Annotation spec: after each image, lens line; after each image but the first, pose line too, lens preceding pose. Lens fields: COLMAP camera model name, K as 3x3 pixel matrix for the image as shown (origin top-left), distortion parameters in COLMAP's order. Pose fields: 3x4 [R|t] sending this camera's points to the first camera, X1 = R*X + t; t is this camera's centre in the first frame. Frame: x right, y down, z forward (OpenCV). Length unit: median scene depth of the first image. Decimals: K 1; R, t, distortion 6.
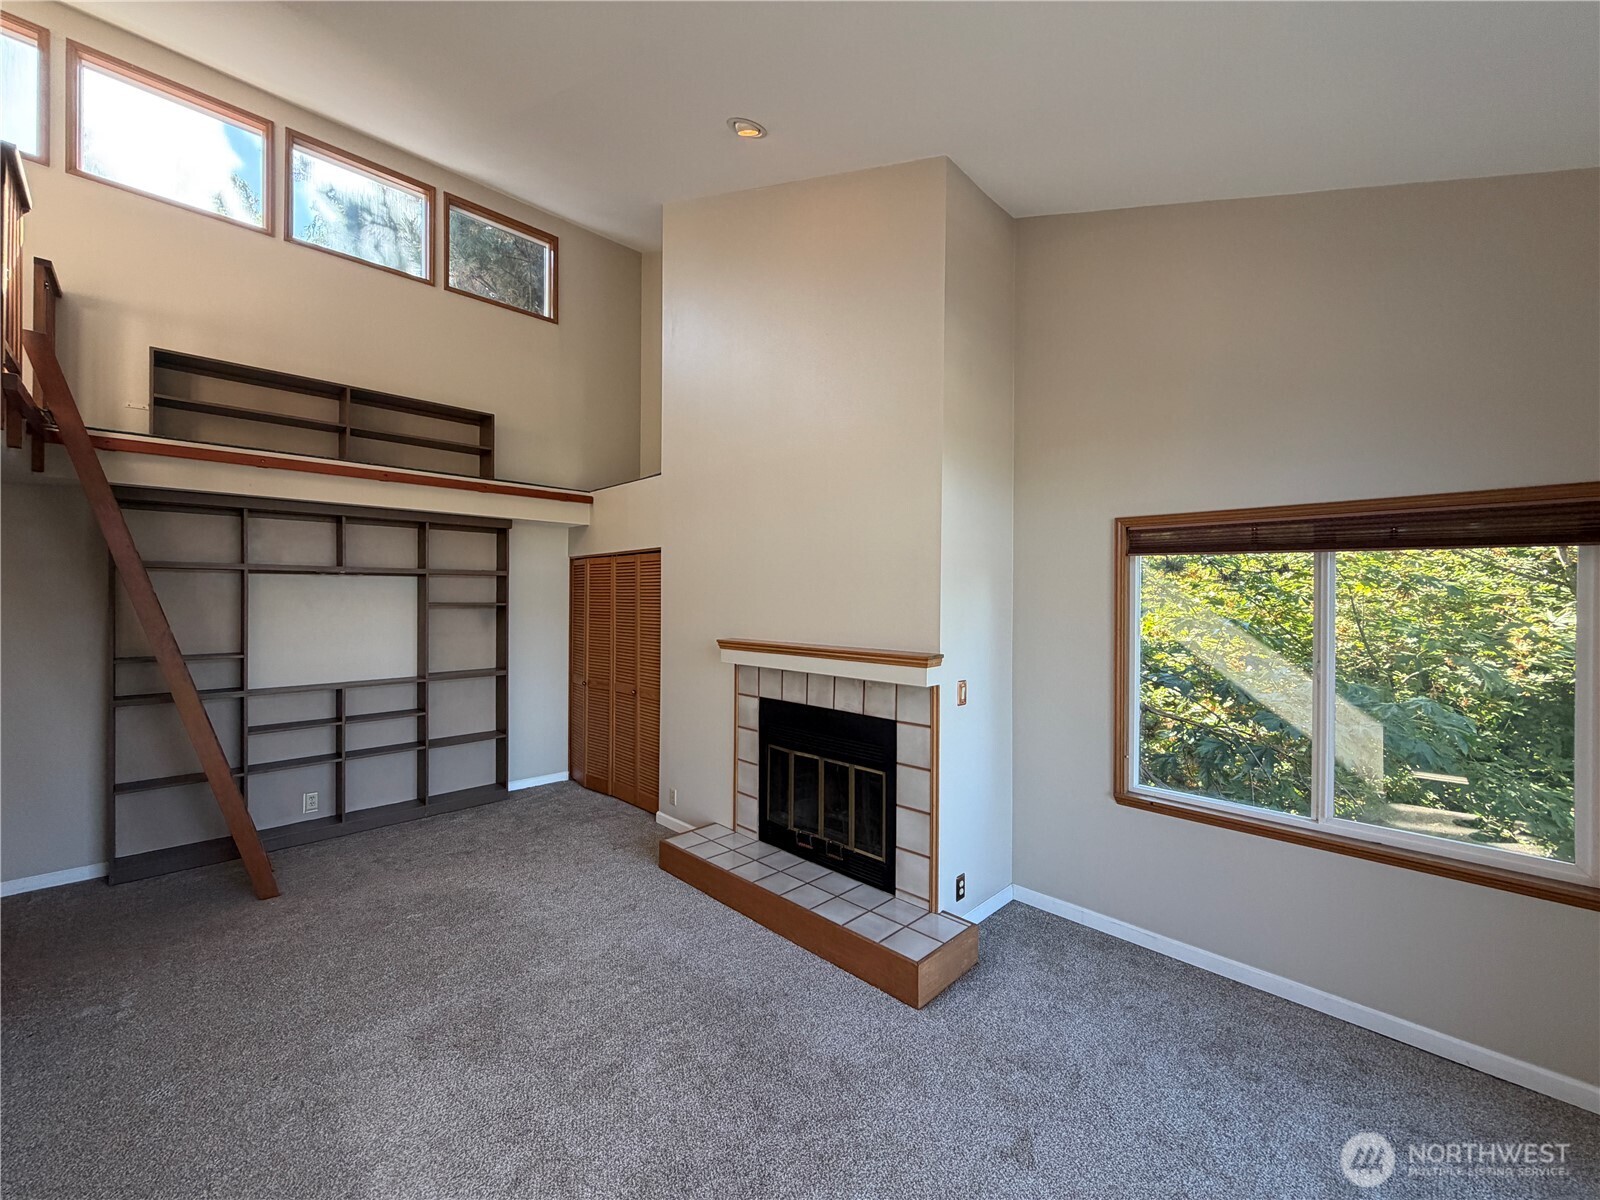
lens RADIAL K [[637.3, 0, 793.2], [0, 637.3, 602.4], [0, 0, 1]] dist [0.000684, 0.000260]
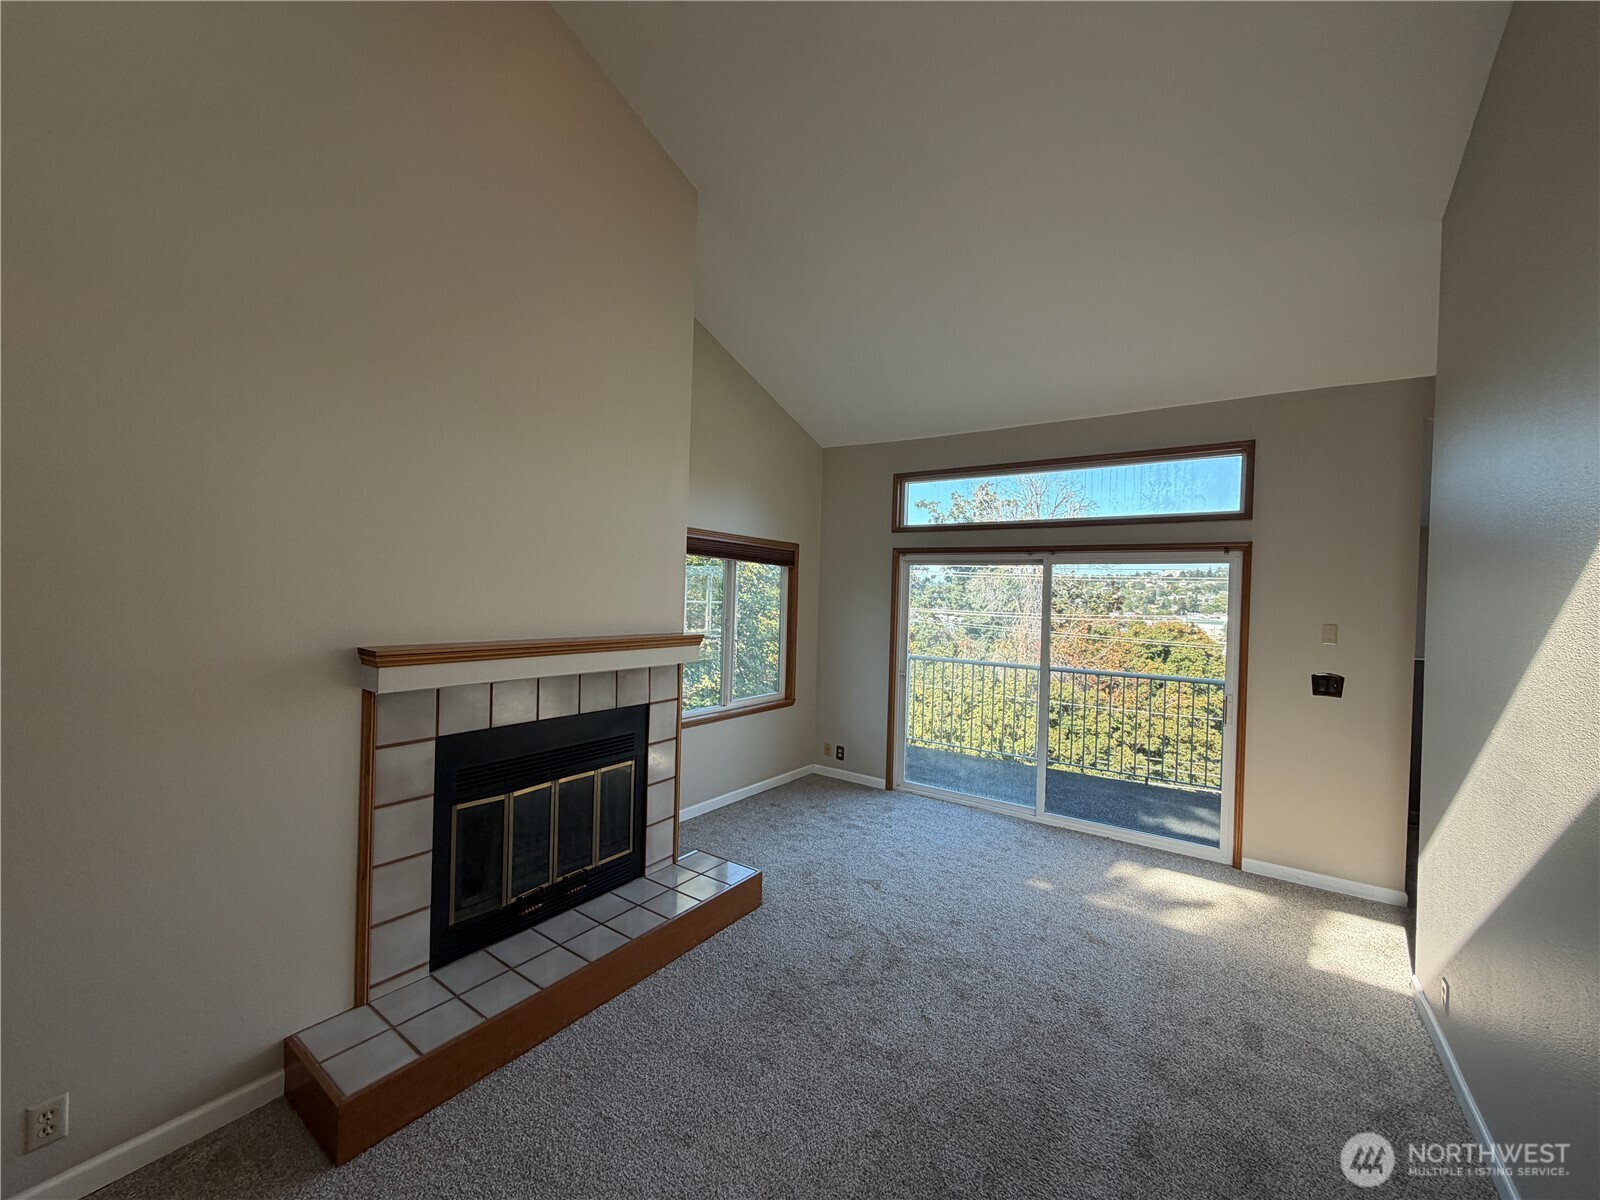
lens RADIAL K [[637.3, 0, 795.9], [0, 637.3, 594.8], [0, 0, 1]] dist [0.000684, 0.000260]
pose [[-0.183077, -0.012115, 0.983024, -0.796084], [-0.024277, 0.999675, 0.007799, -0.000987], [-0.982799, -0.022437, -0.183312, 0.869923]]
